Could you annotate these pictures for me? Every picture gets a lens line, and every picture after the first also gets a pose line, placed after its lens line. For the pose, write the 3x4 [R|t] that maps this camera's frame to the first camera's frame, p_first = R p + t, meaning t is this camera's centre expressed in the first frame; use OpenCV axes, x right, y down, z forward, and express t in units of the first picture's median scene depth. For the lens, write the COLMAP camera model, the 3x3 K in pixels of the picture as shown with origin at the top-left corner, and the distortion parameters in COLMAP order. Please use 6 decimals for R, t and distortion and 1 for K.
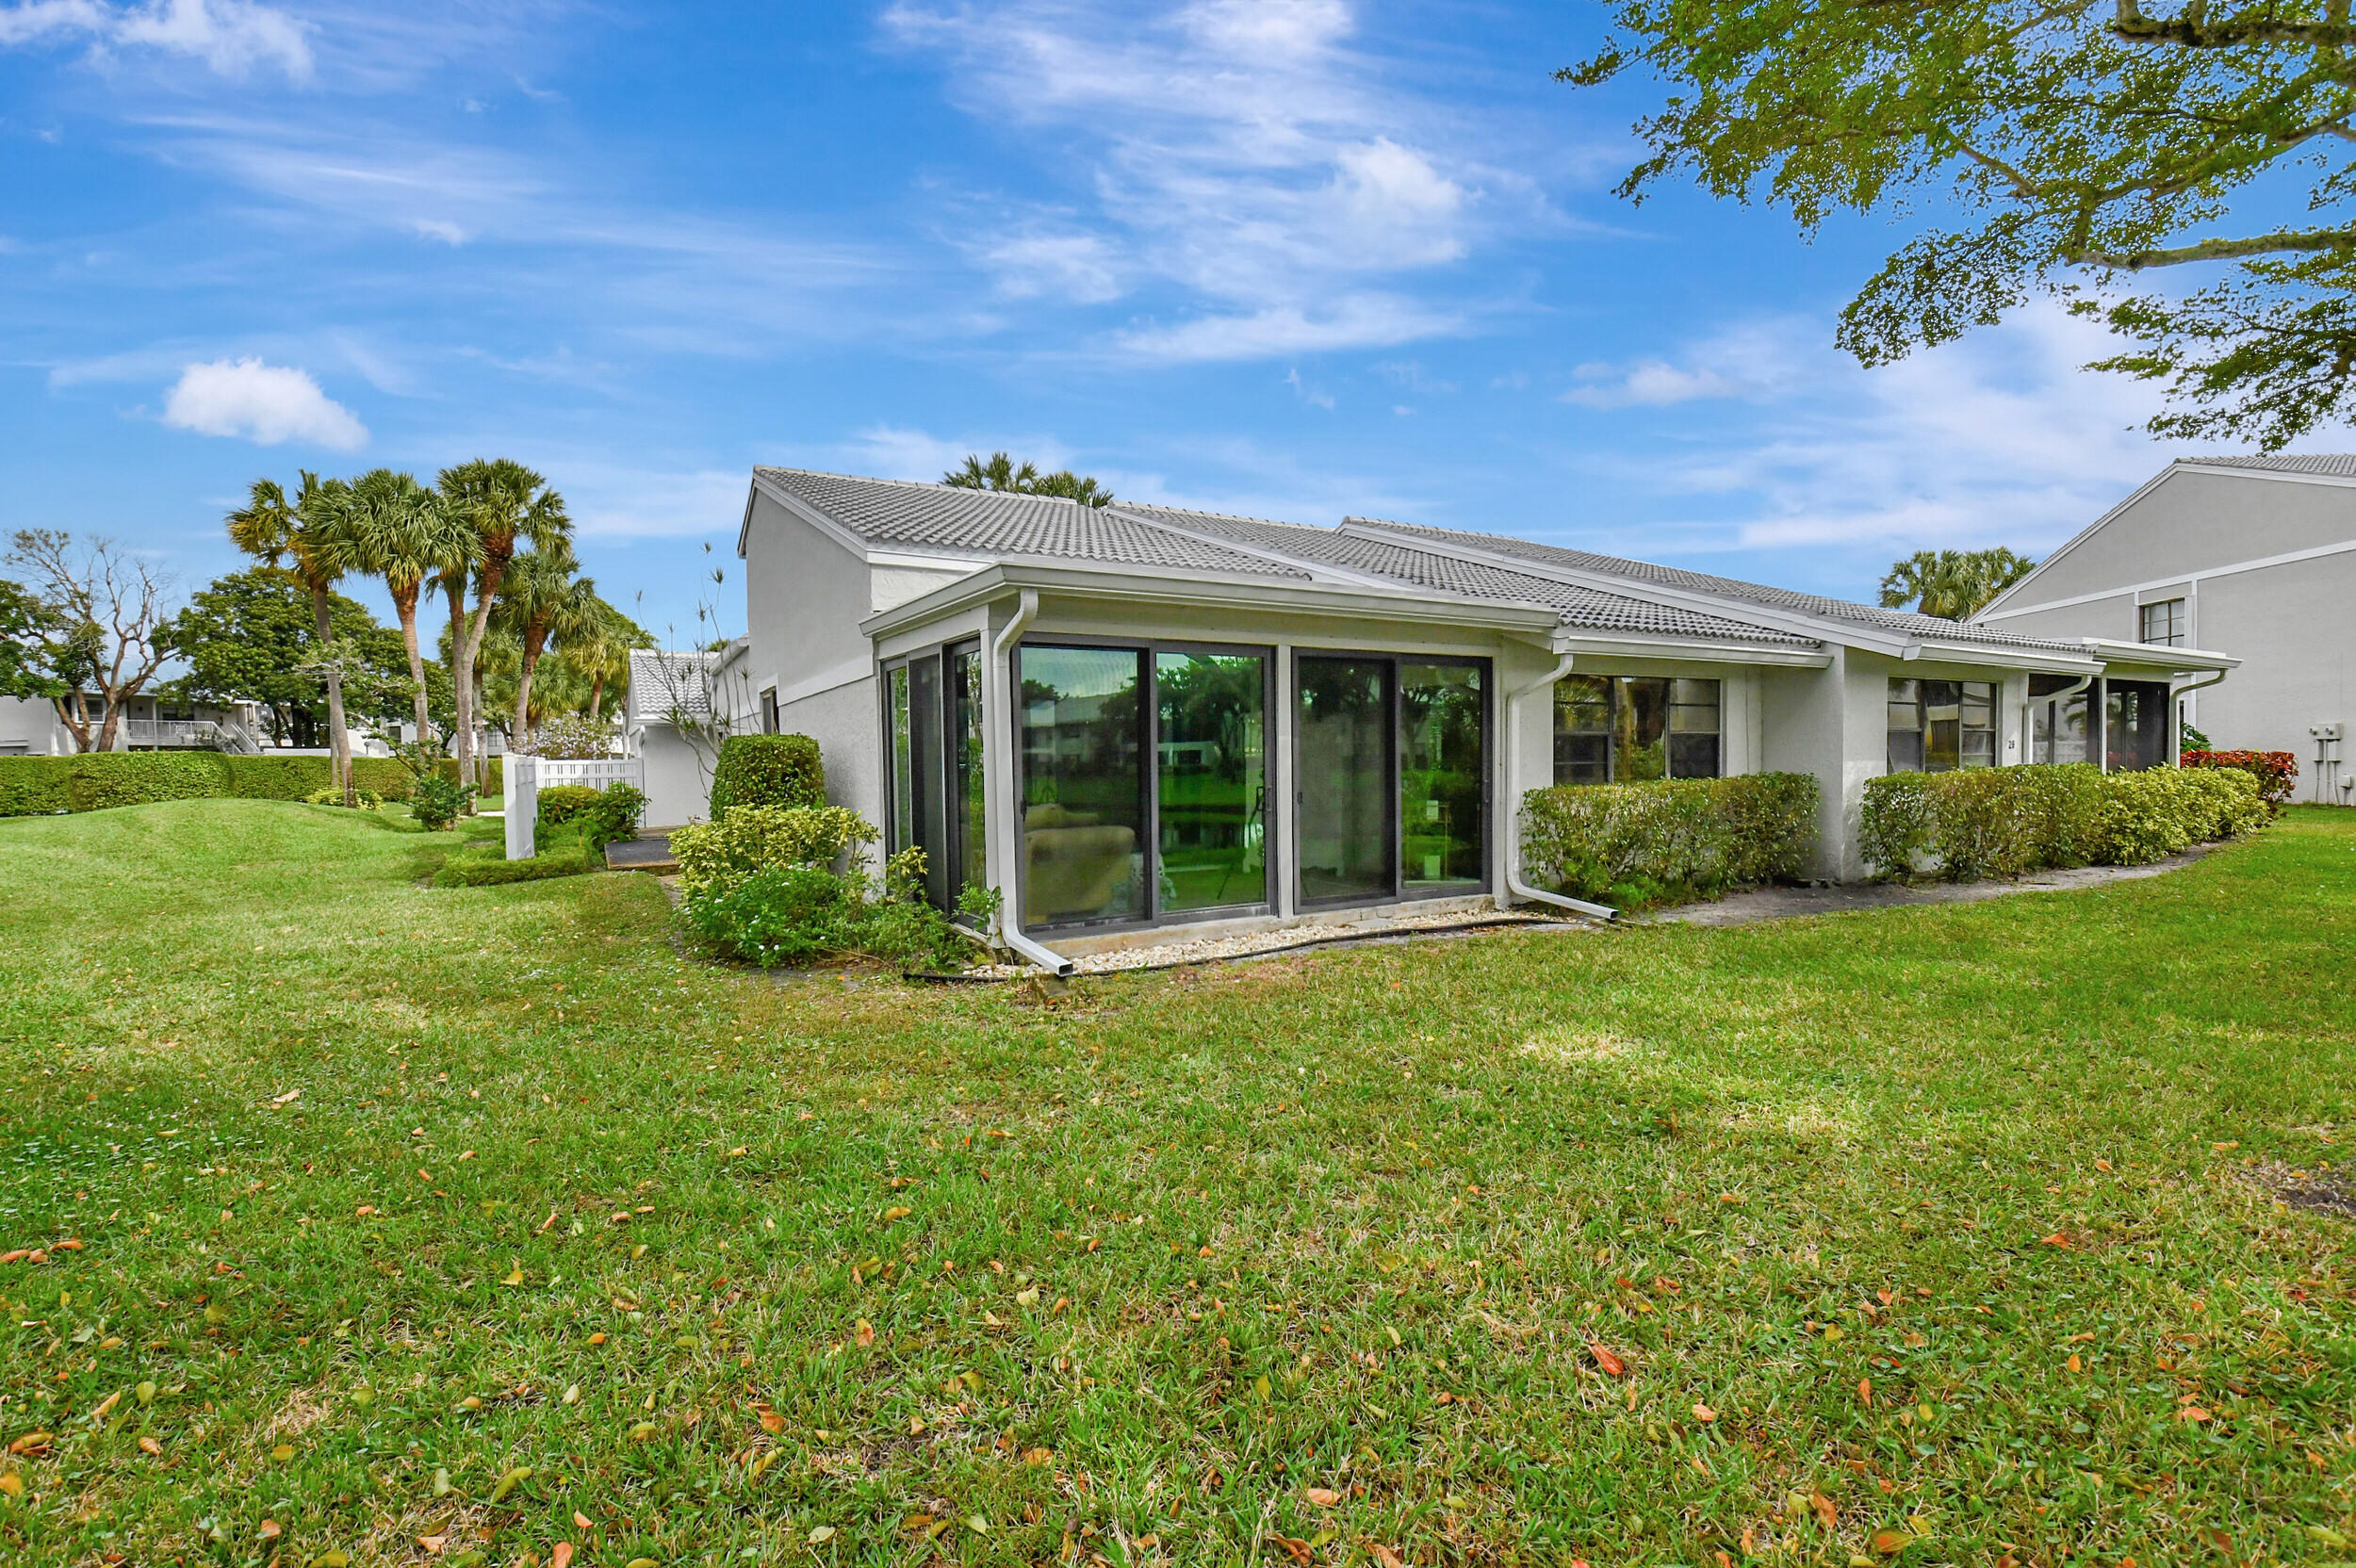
lens RADIAL K [[1069.8, 0, 1199.0], [0, 1069.8, 782.0], [0, 0, 1]] dist [0.000658, -0.016977]
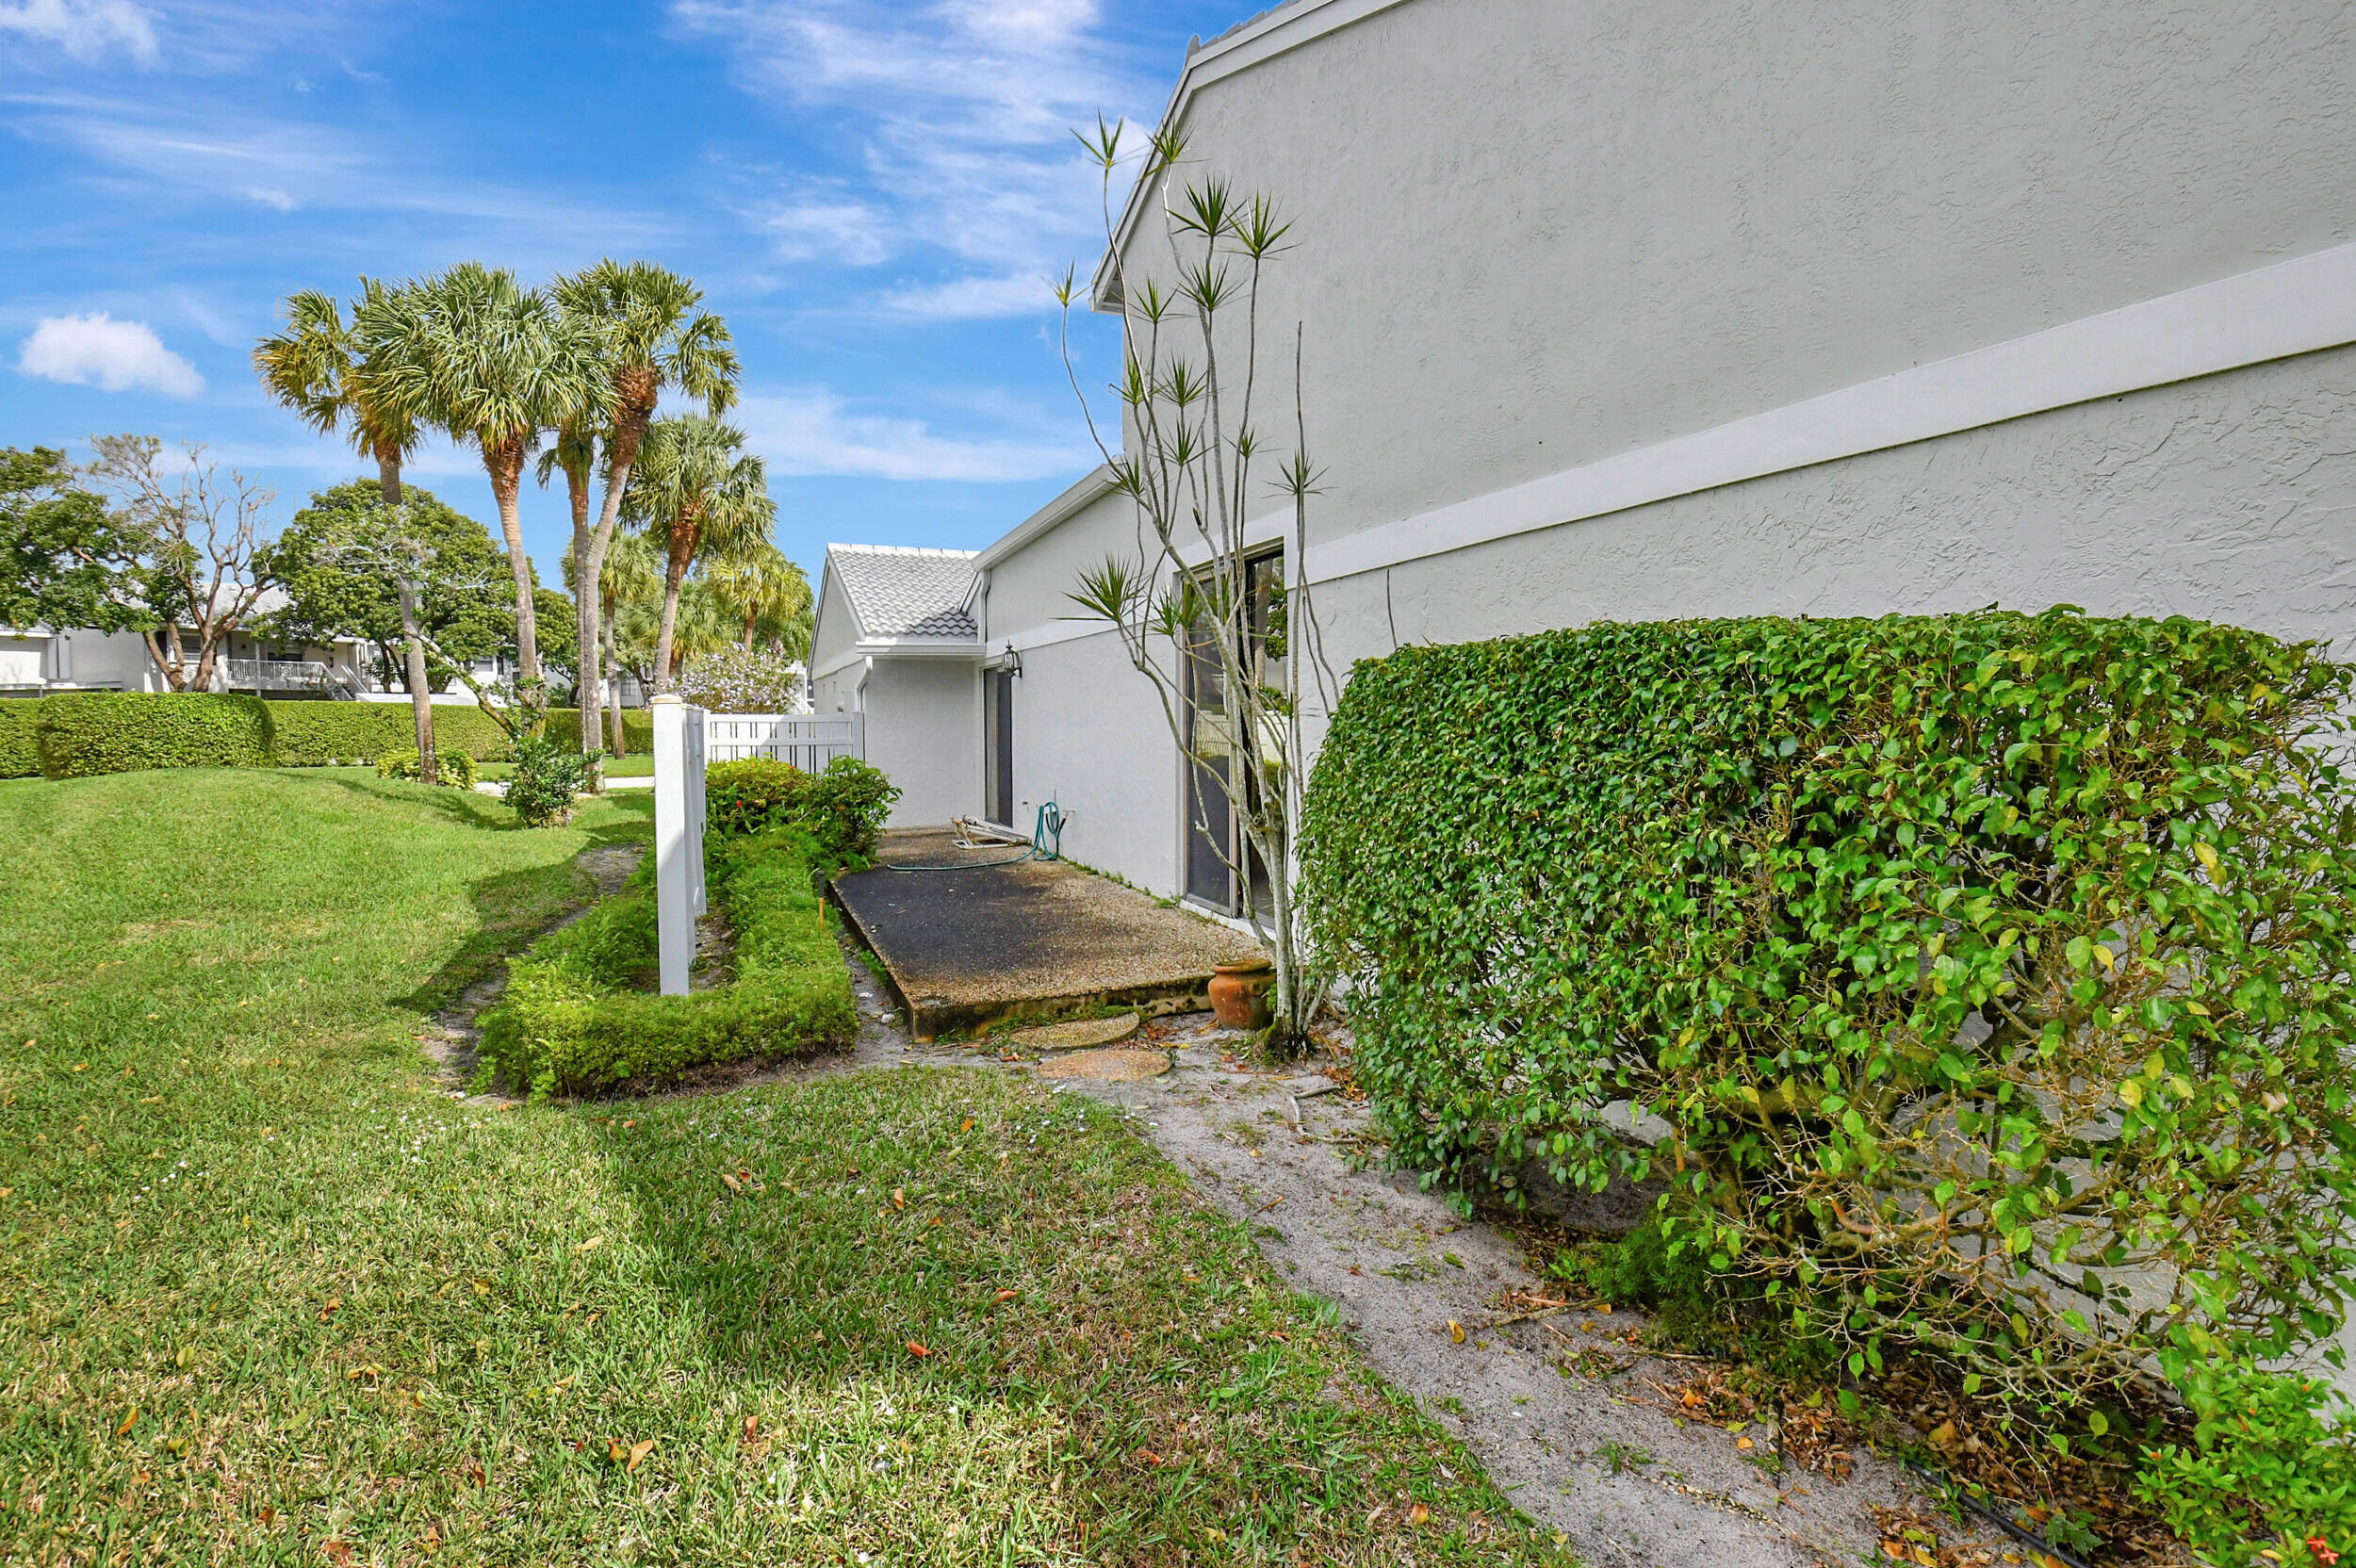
lens RADIAL K [[1201.8, 0, 1185.7], [0, 1201.8, 777.6], [0, 0, 1]] dist [0.004661, 0.000102]
pose [[0.988630, 0.024287, -0.148396, -0.118480], [-0.020909, 0.999486, 0.024286, -0.003153], [0.148910, -0.020907, 0.988630, 0.178681]]
